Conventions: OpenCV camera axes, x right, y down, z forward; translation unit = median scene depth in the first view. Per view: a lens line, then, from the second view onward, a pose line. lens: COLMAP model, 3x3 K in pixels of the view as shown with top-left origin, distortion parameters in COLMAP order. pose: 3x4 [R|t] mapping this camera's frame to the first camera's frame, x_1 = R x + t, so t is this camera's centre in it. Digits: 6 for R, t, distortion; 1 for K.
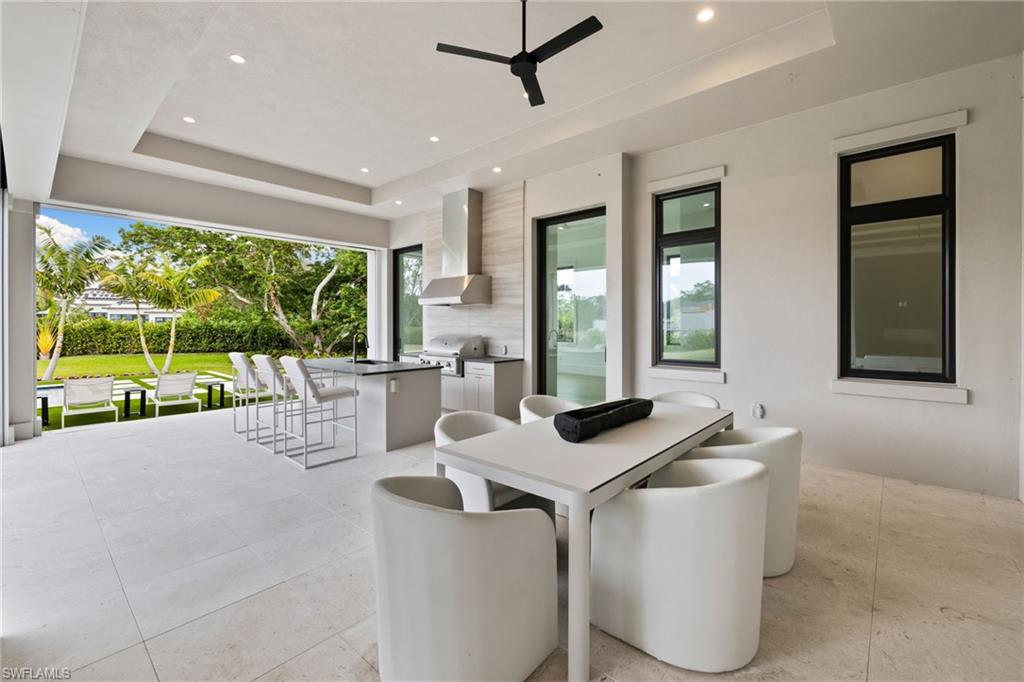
lens RADIAL K [[430.3, 0, 503.6], [0, 430.3, 328.8], [0, 0, 1]] dist [0.000121, -0.000017]
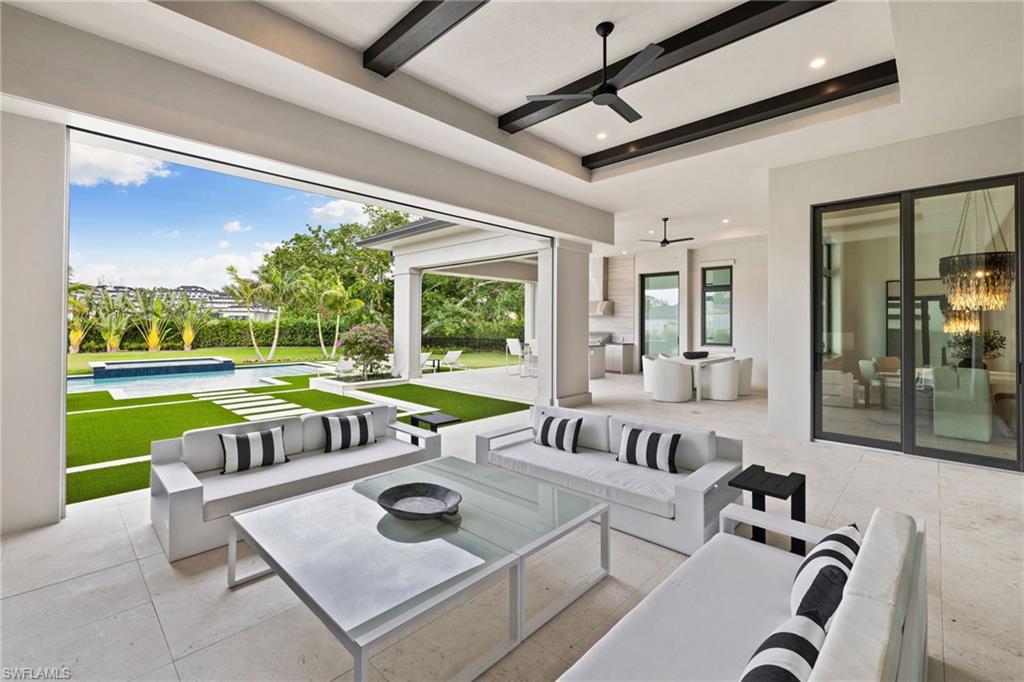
lens RADIAL K [[437.6, 0, 500.6], [0, 437.6, 322.1], [0, 0, 1]] dist [0.000899, 0.000135]
pose [[0.999094, 0.005126, -0.042237, -0.447846], [-0.005620, 0.999917, -0.011582, -0.002799], [0.042174, 0.011809, 0.999040, -0.980004]]
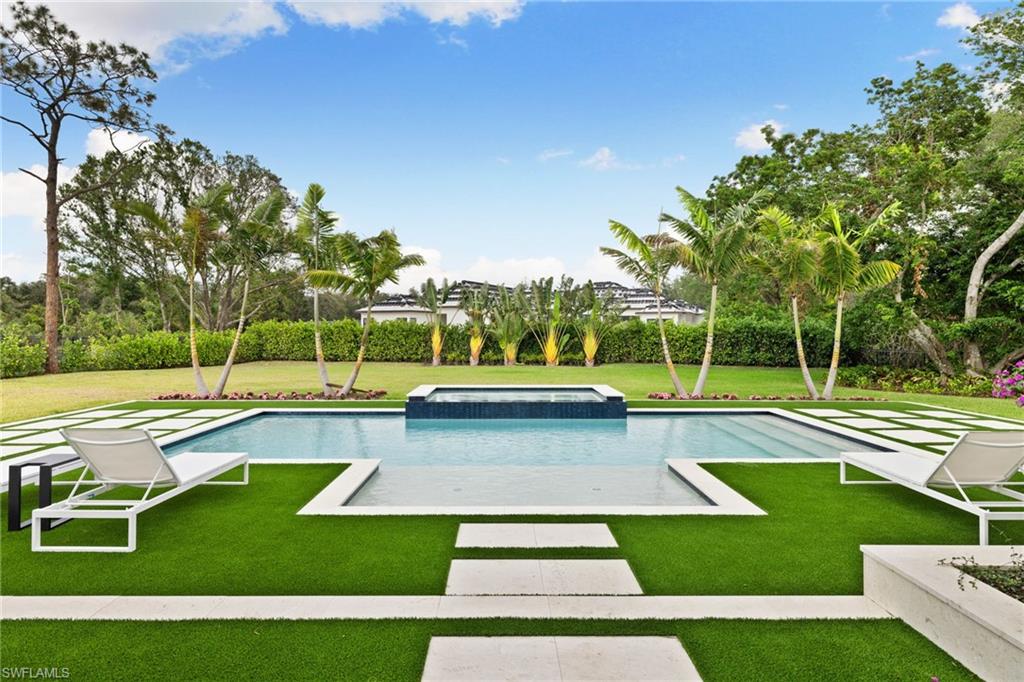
lens RADIAL K [[622.7, 0, 504.8], [0, 622.7, 325.4], [0, 0, 1]] dist [-0.005374, -0.000797]
pose [[0.673751, -0.005614, -0.738937, -1.071657], [-0.006643, 0.999885, -0.013653, 0.029041], [0.738929, 0.014108, 0.673636, 0.114089]]
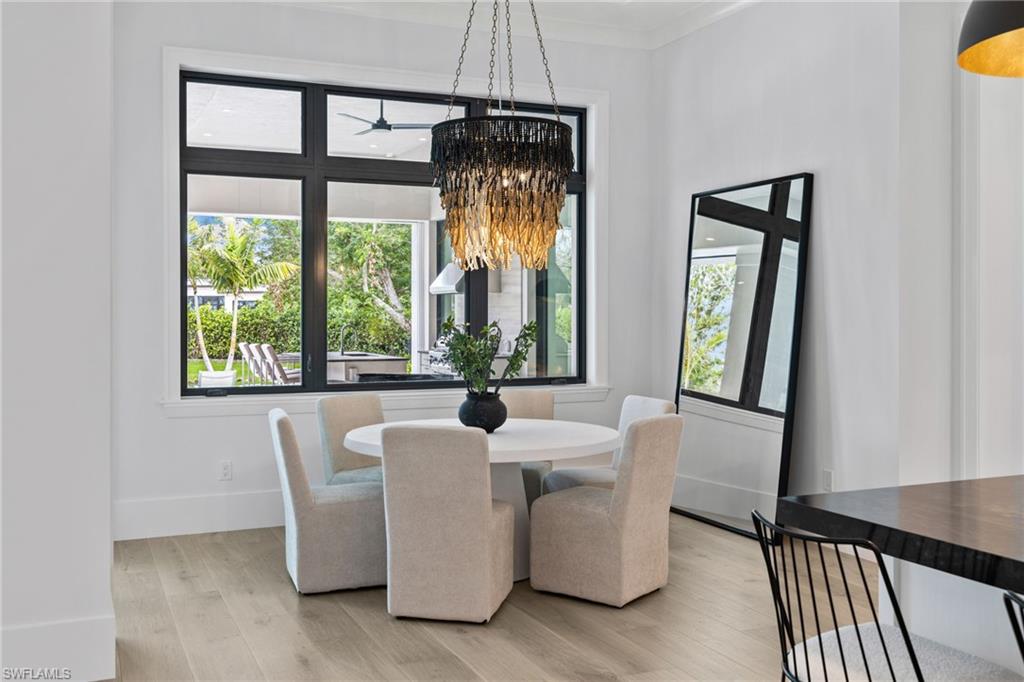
lens RADIAL K [[994.1, 0, 501.2], [0, 994.1, 316.4], [0, 0, 1]] dist [0.003742, 0.003523]
pose [[0.911075, 0.000937, -0.412240, 0.771878], [-0.002727, 0.999989, -0.003755, -0.002907], [0.412232, 0.004545, 0.911067, -0.784021]]
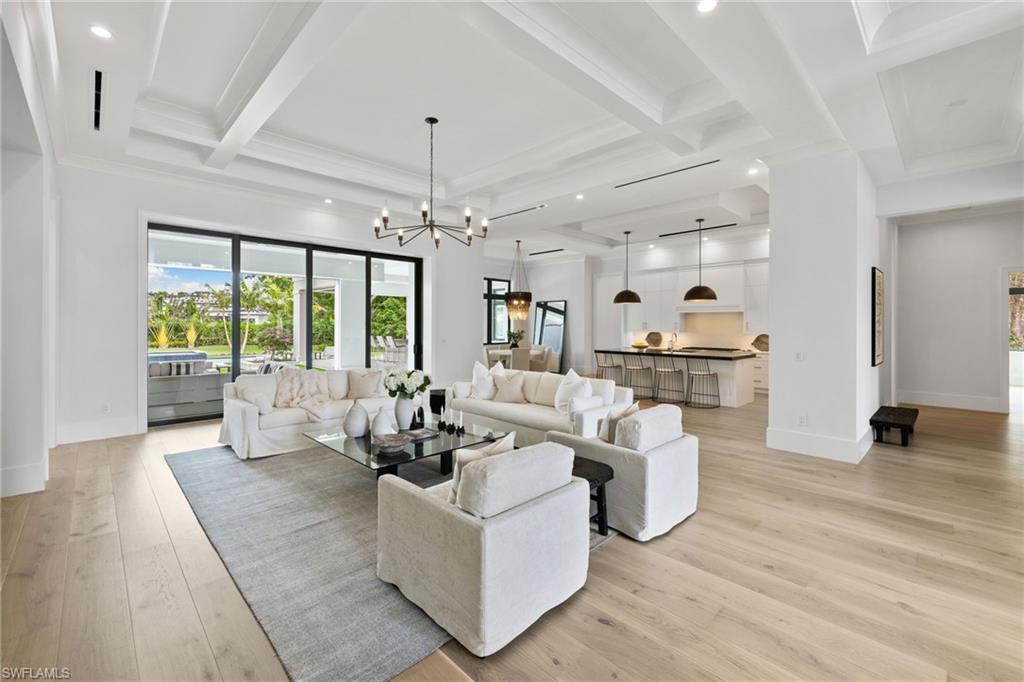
lens RADIAL K [[428.4, 0, 505.6], [0, 428.4, 324.2], [0, 0, 1]] dist [0.000235, 0.000068]
pose [[0.998120, 0.002585, -0.061234, 0.508256], [-0.003045, 0.999968, -0.007426, -0.012948], [0.061213, 0.007598, 0.998096, -1.797911]]
